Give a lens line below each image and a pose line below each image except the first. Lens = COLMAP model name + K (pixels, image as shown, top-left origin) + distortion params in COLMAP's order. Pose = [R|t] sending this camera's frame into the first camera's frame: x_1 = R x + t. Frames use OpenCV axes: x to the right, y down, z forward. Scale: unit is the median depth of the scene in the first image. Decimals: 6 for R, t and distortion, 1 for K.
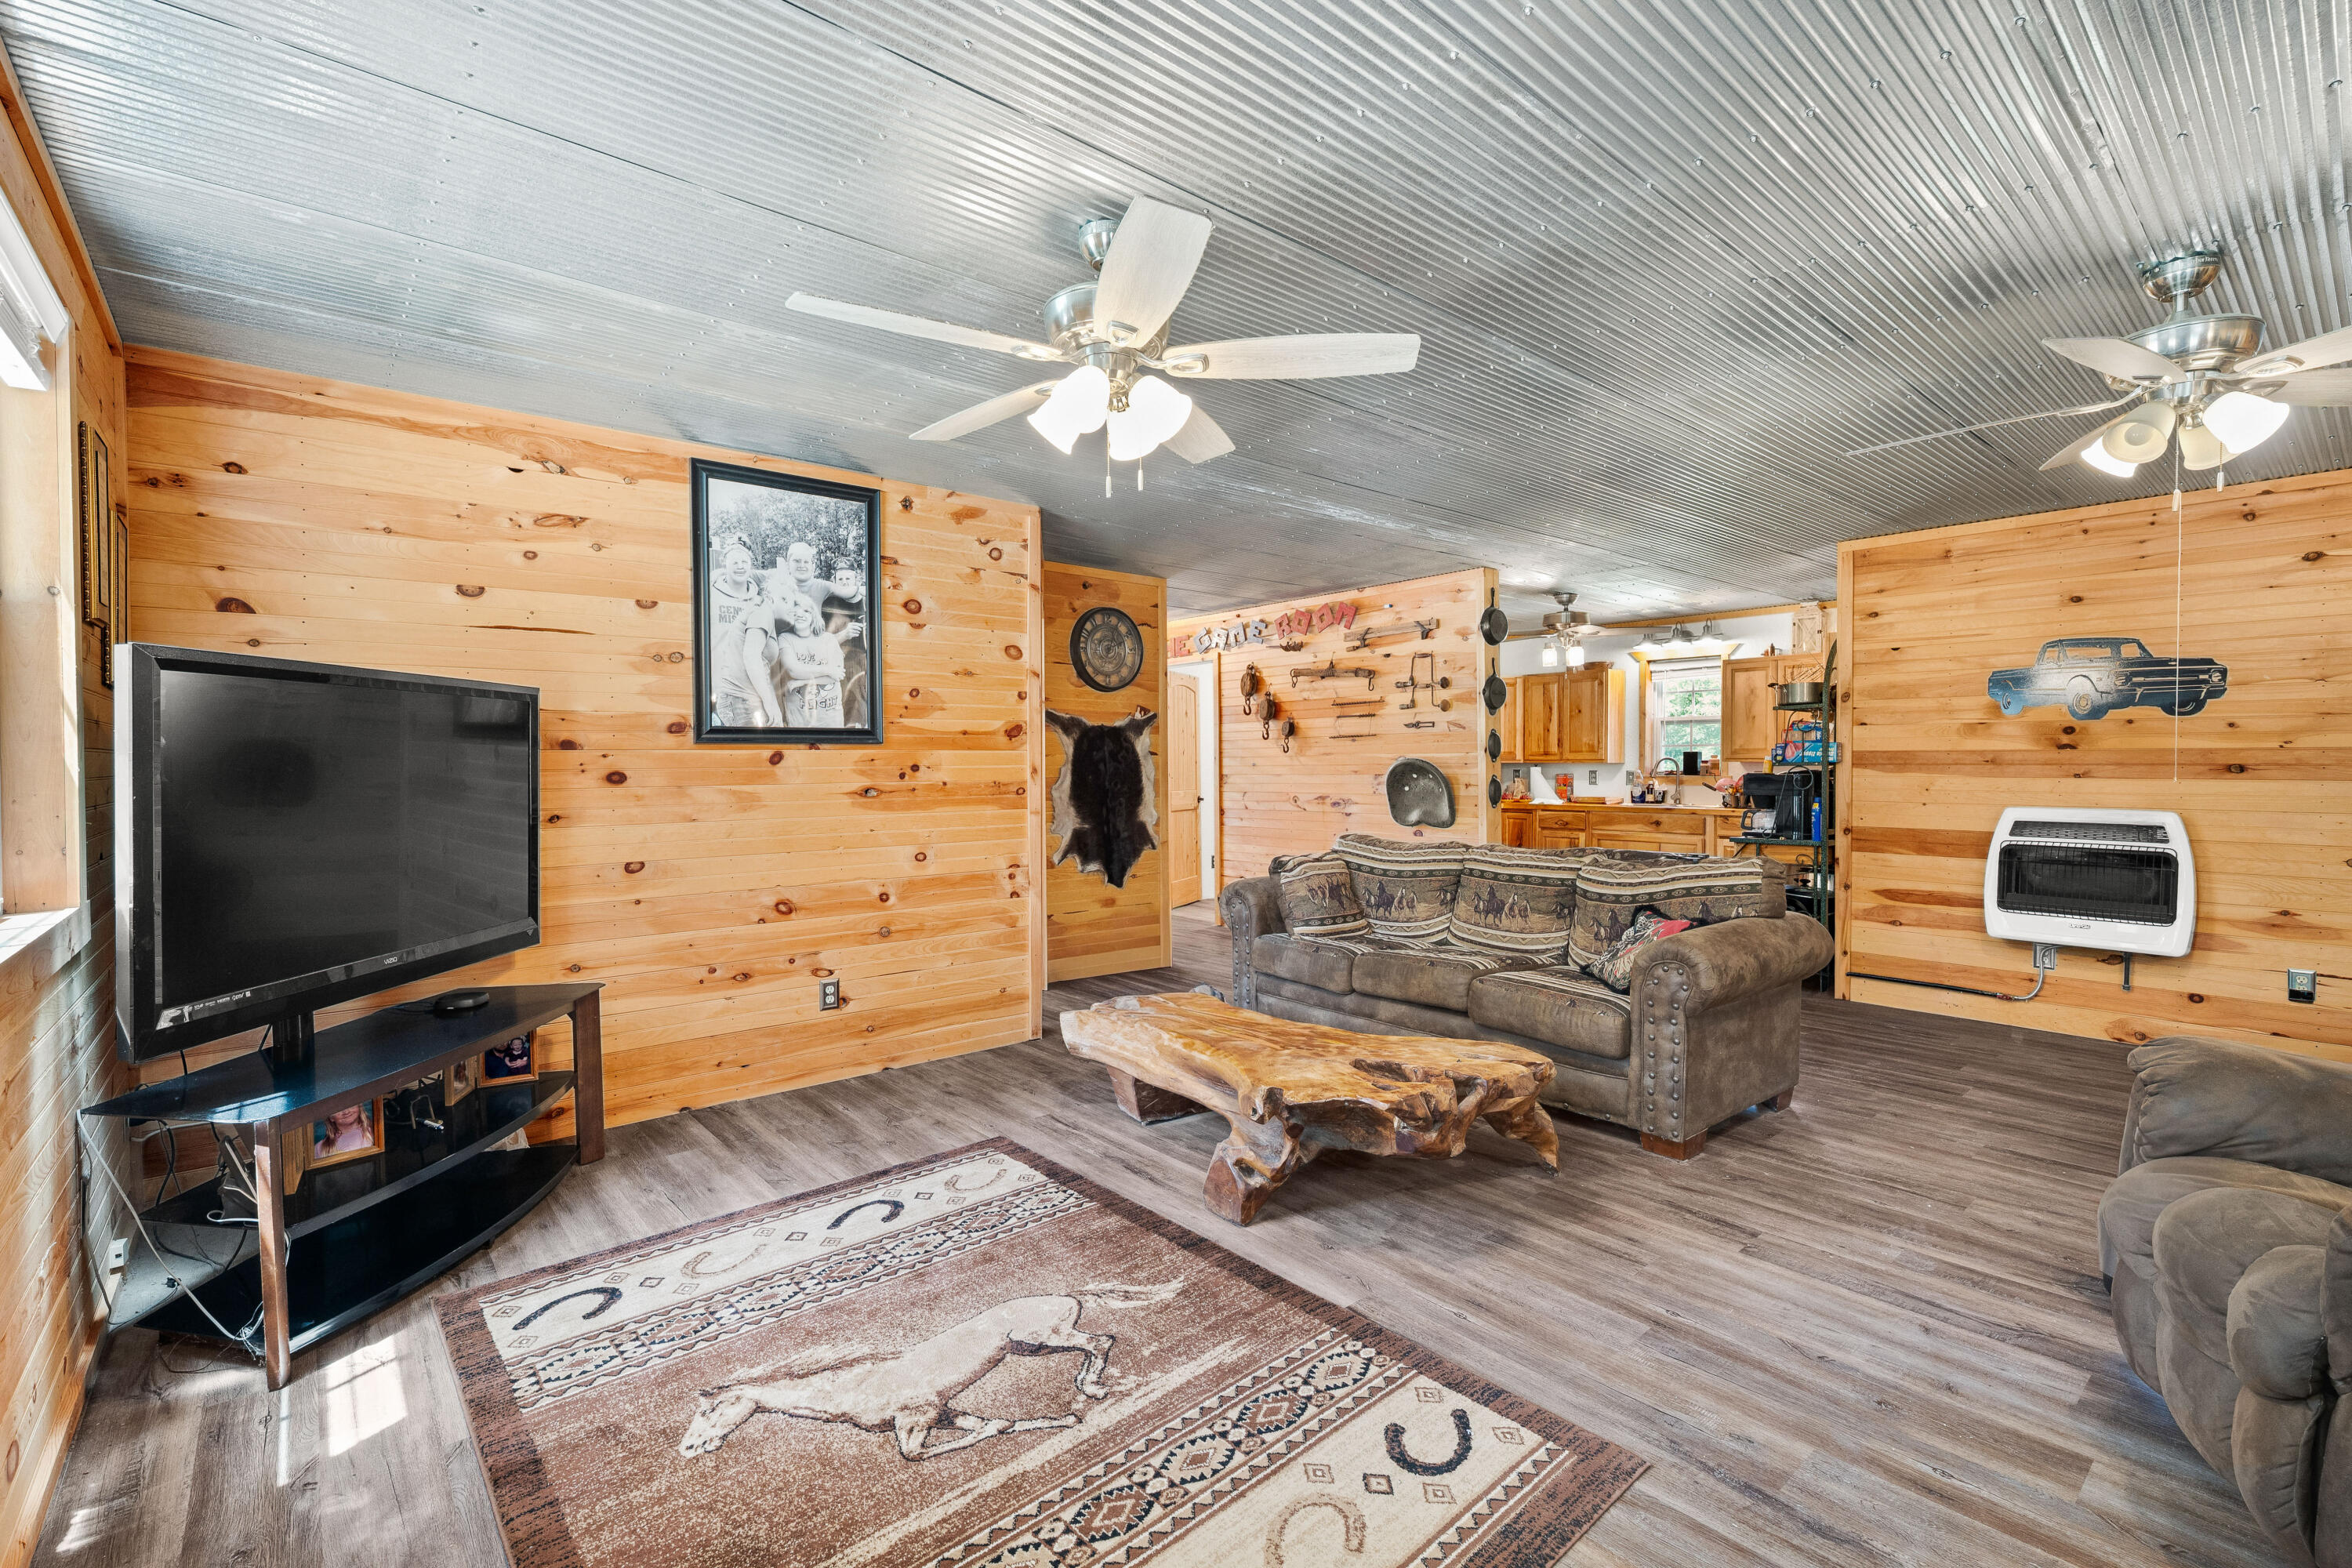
lens RADIAL K [[1031.5, 0, 1176.0], [0, 1031.5, 784.0], [0, 0, 1]] dist [-0.001664, -0.000172]
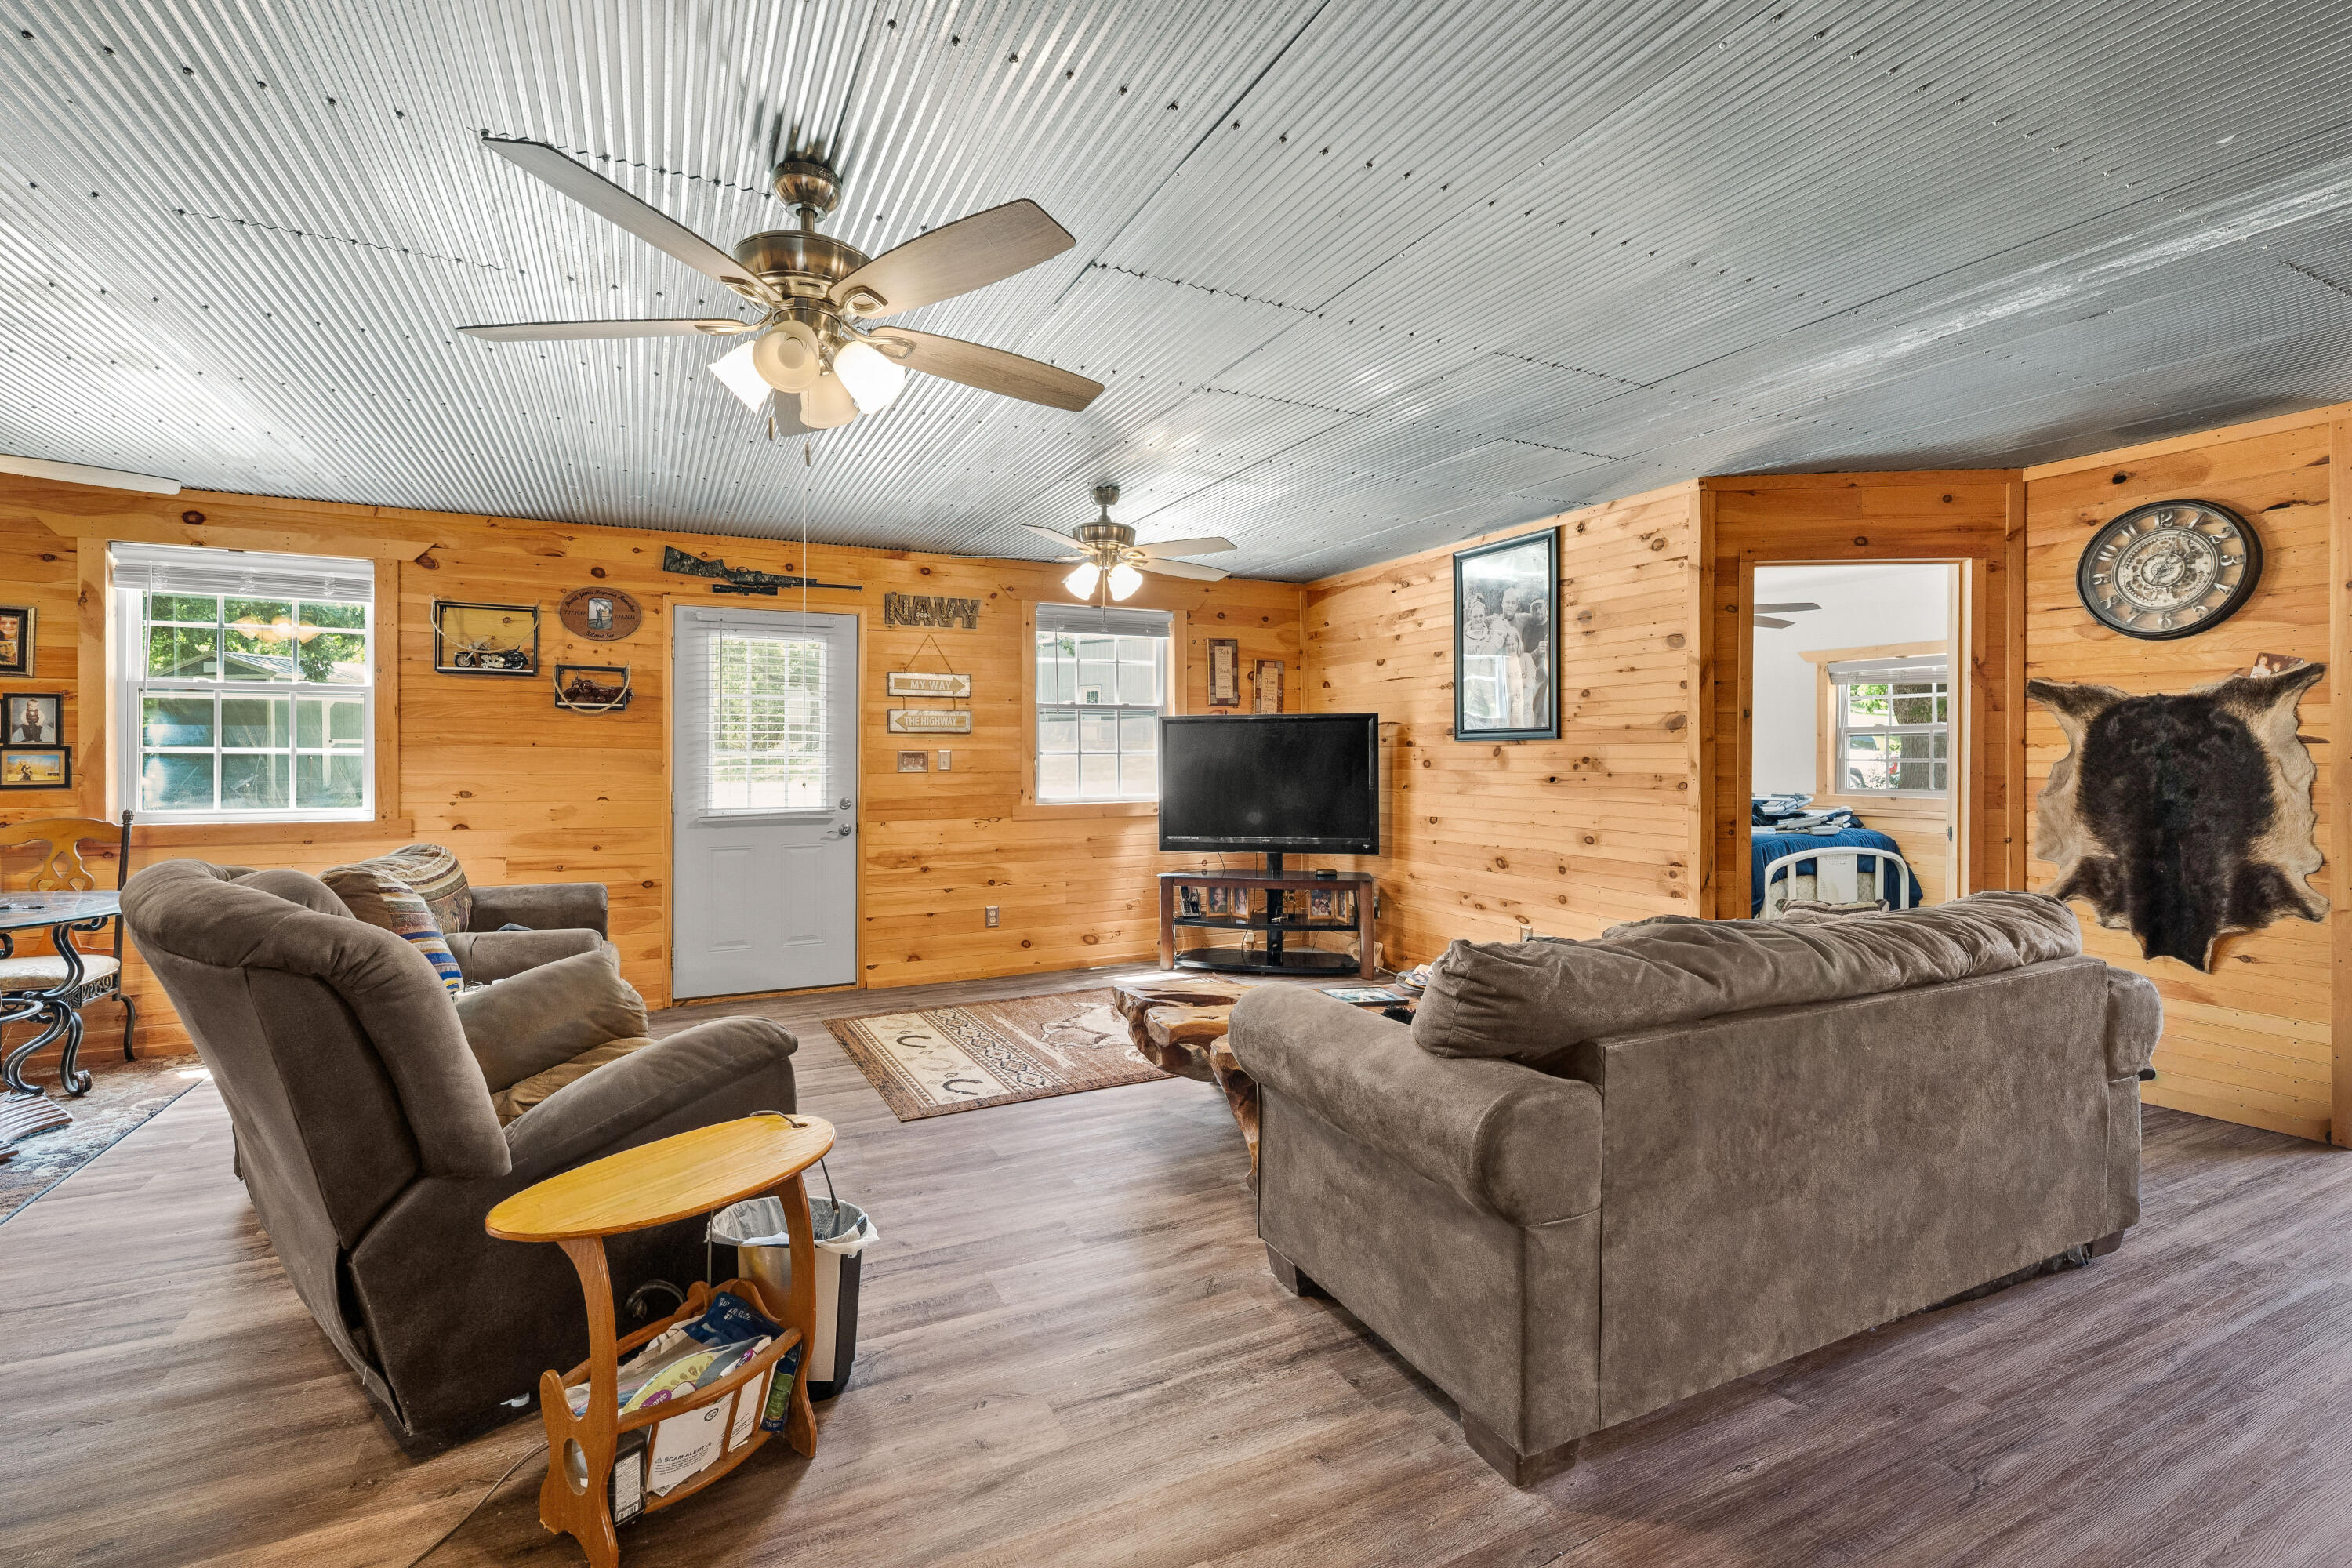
lens RADIAL K [[1051.2, 0, 1169.8], [0, 1051.2, 752.6], [0, 0, 1]] dist [0.000970, 0.000153]
pose [[-0.241361, 0.003620, -0.970429, 1.099170], [-0.018505, 0.999794, 0.008332, -0.028204], [0.970259, 0.019969, -0.241244, 0.951522]]
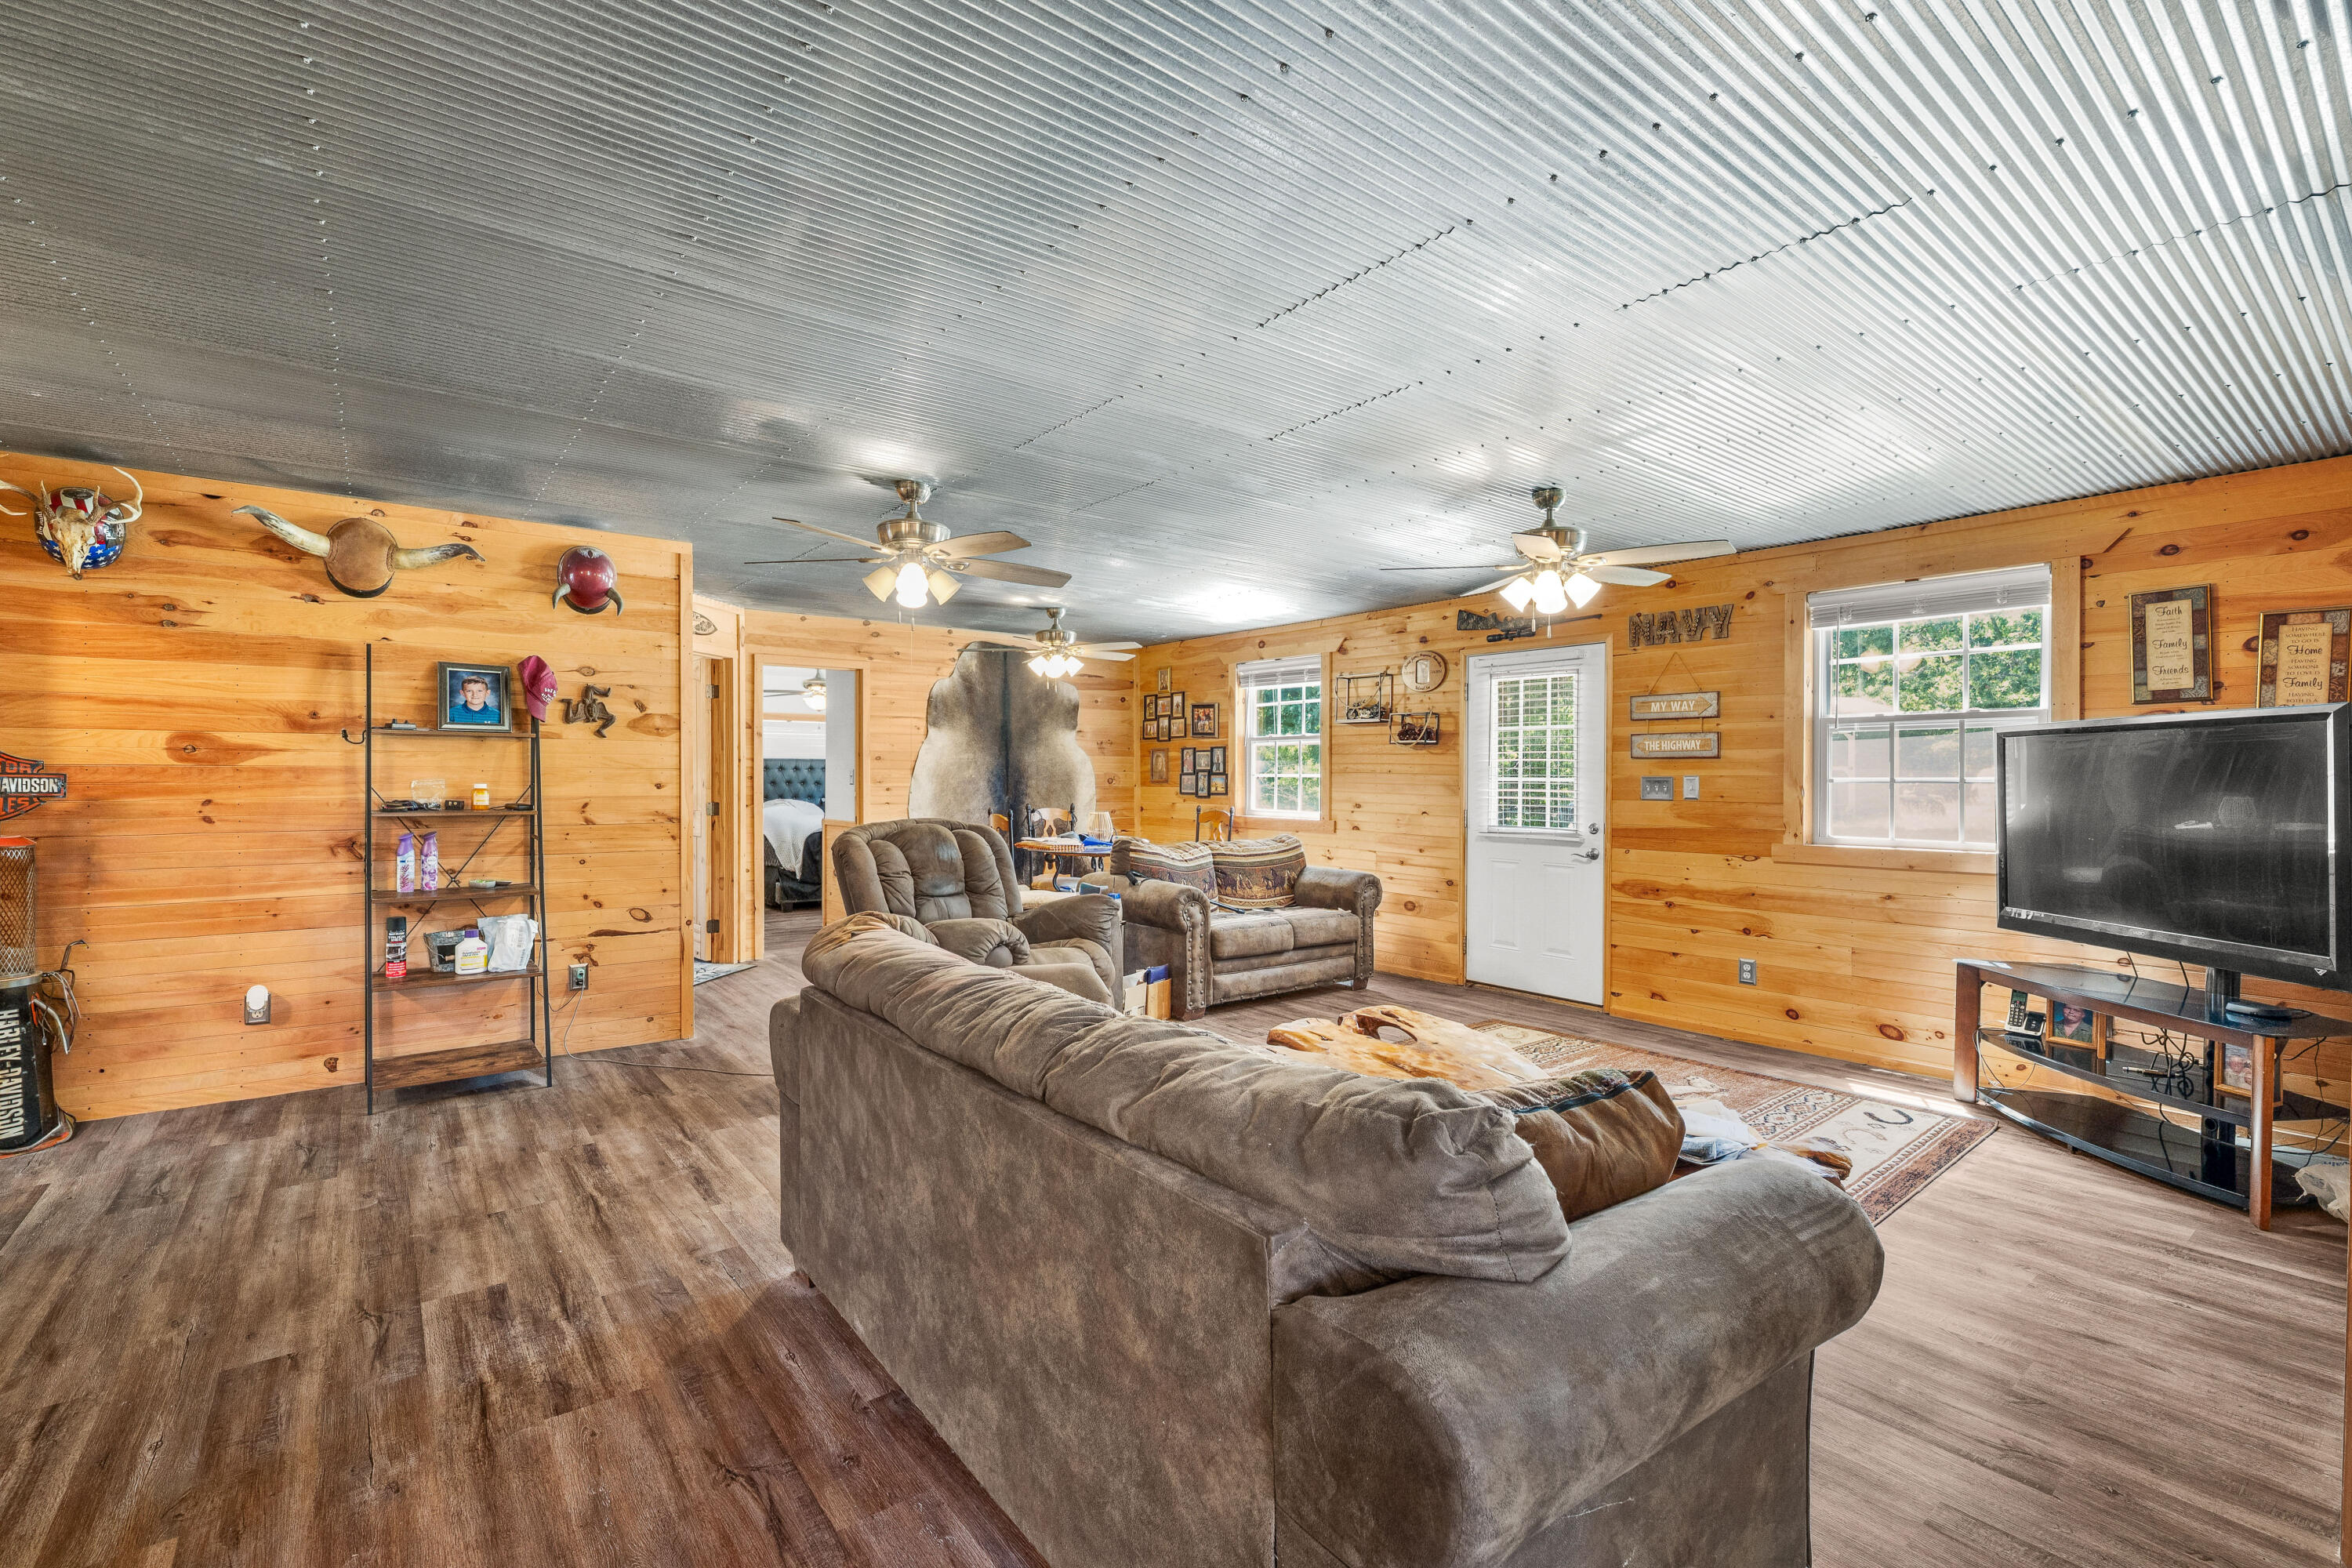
lens RADIAL K [[1041.3, 0, 1174.2], [0, 1041.3, 769.9], [0, 0, 1]] dist [0.019200, 0.000014]
pose [[-0.999461, 0.008848, 0.031610, 0.315271], [0.009567, 0.999698, 0.022651, -0.060606], [-0.031400, 0.022941, -0.999244, 1.689636]]
